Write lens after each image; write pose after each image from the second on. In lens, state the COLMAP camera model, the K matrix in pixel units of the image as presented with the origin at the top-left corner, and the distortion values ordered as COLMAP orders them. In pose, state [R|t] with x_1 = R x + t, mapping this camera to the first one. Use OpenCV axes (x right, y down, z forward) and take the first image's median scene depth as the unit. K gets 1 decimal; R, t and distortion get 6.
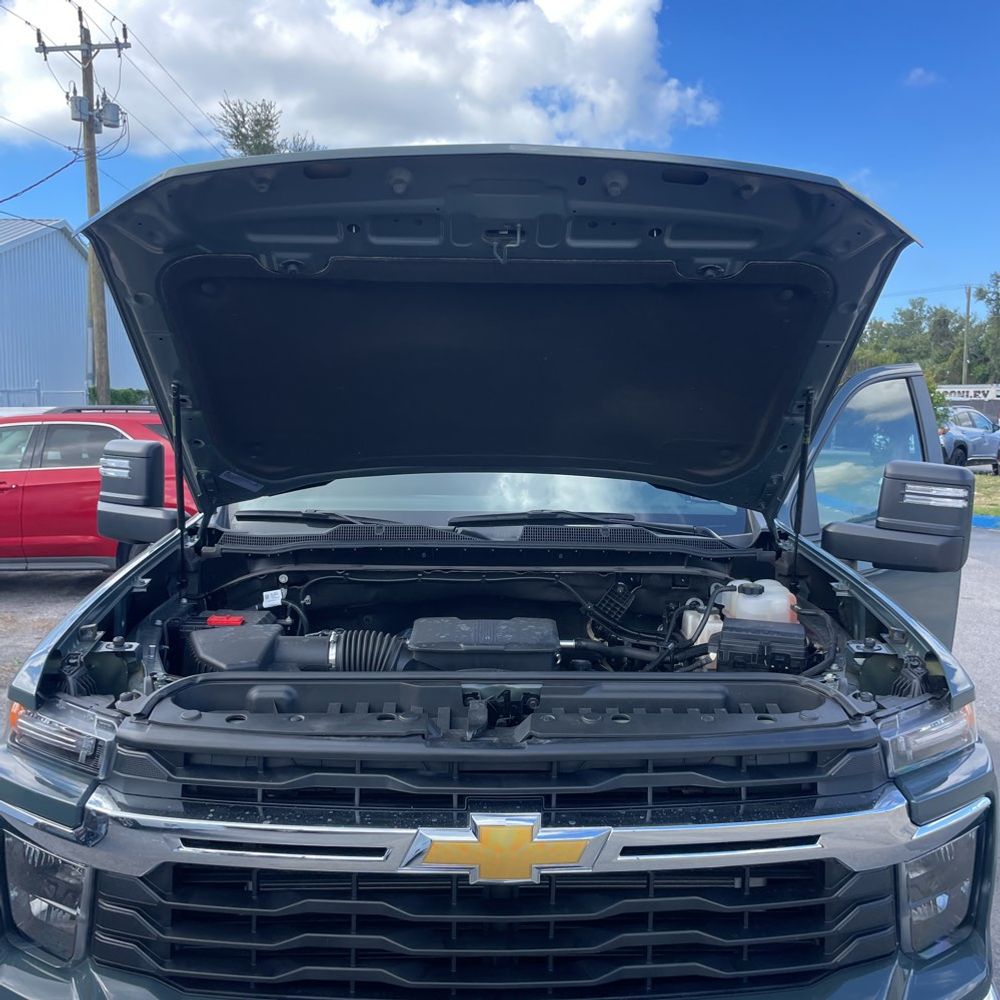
lens RADIAL K [[1023.8, 0, 510.1], [0, 1023.8, 497.4], [0, 0, 1]] dist [0.030091, 0.000000]
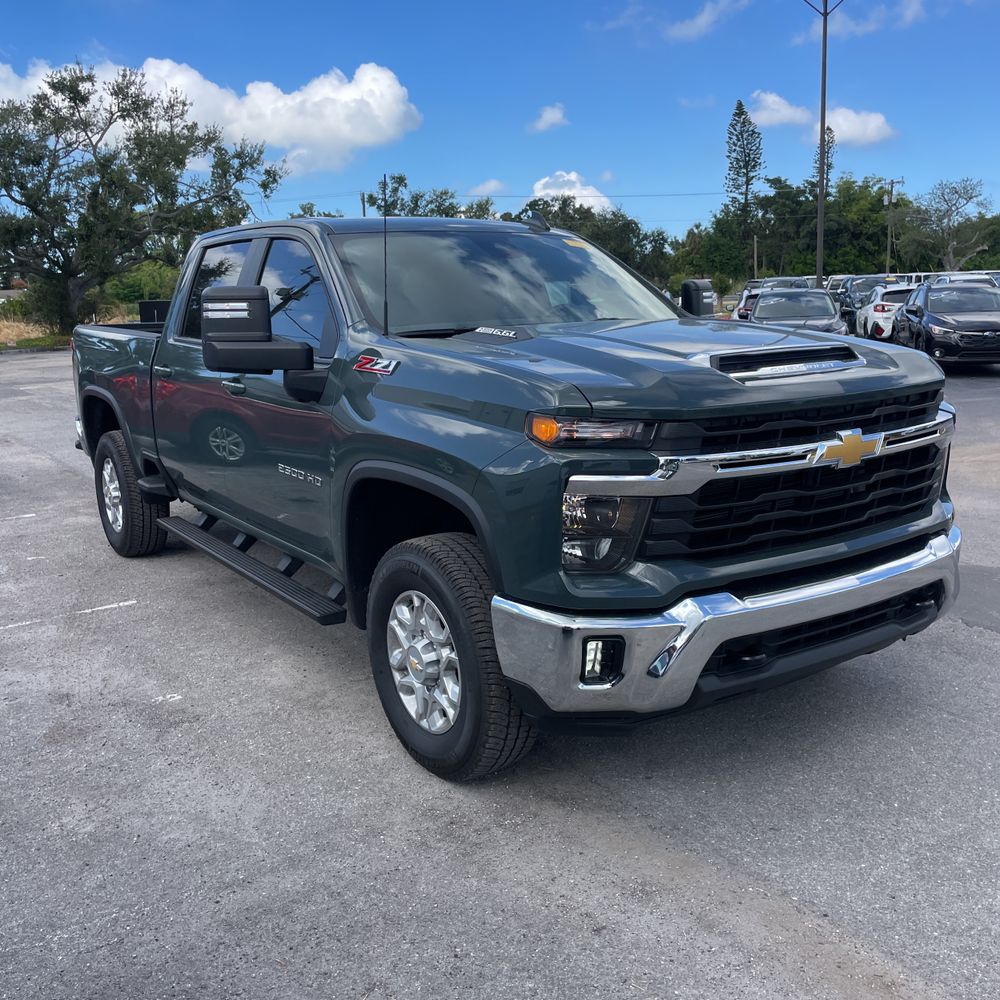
lens RADIAL K [[1023.8, 0, 523.1], [0, 1023.8, 492.2], [0, 0, 1]] dist [0.030091, 0.000000]
pose [[0.837452, -0.135740, 0.529385, -1.455298], [0.090964, 0.989773, 0.109889, 0.147334], [-0.538888, -0.043871, 0.841235, -0.274176]]
